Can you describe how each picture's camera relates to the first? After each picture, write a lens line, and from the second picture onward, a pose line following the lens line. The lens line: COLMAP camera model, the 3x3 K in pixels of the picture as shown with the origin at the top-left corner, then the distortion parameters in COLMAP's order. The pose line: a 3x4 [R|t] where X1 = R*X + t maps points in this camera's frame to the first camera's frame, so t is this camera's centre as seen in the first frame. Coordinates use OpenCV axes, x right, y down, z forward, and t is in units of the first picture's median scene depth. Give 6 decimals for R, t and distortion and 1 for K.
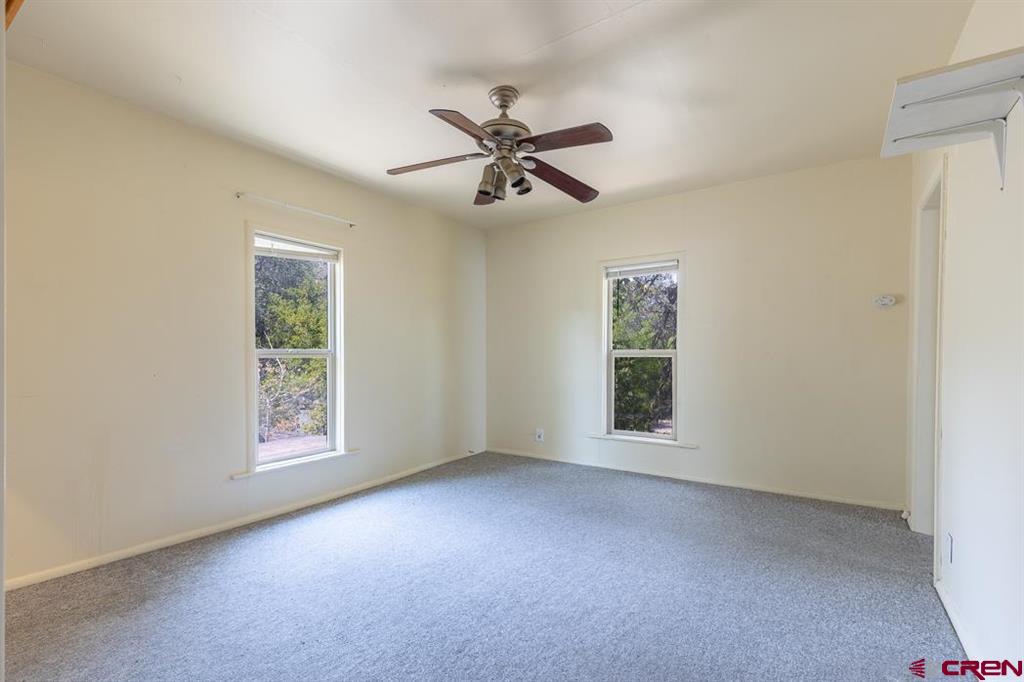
lens RADIAL K [[476.3, 0, 503.9], [0, 476.3, 348.8], [0, 0, 1]] dist [0.015569, -0.001301]
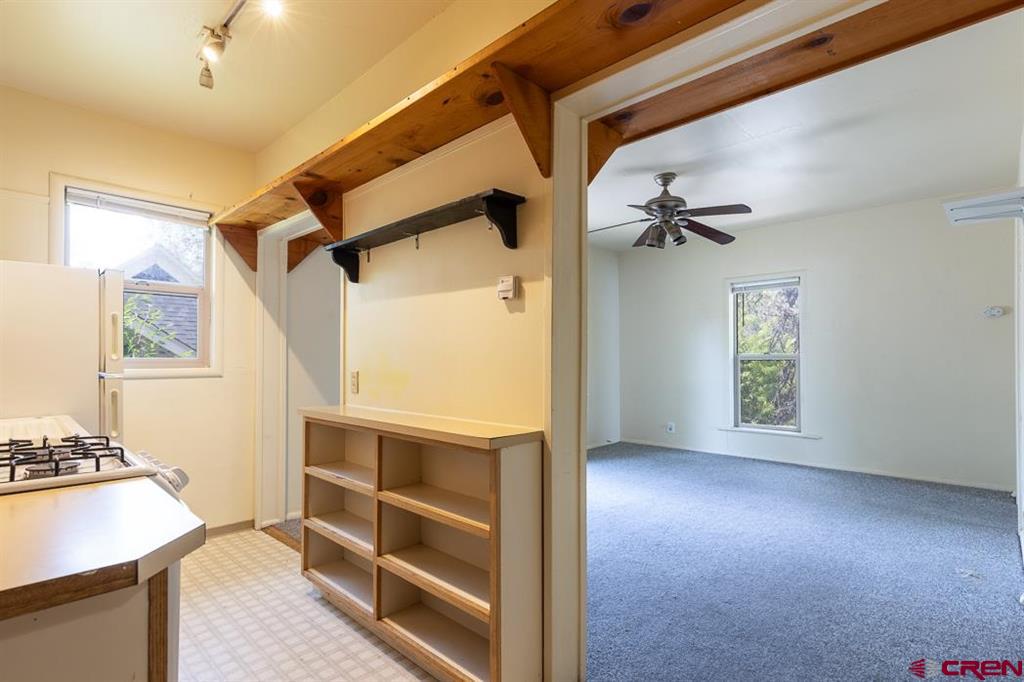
lens RADIAL K [[476.3, 0, 521.3], [0, 476.3, 342.1], [0, 0, 1]] dist [0.015569, -0.001301]
pose [[0.985019, -0.009477, -0.172188, -0.142420], [0.006097, 0.999778, -0.020146, -0.009771], [0.172340, 0.018794, 0.984858, -0.365517]]
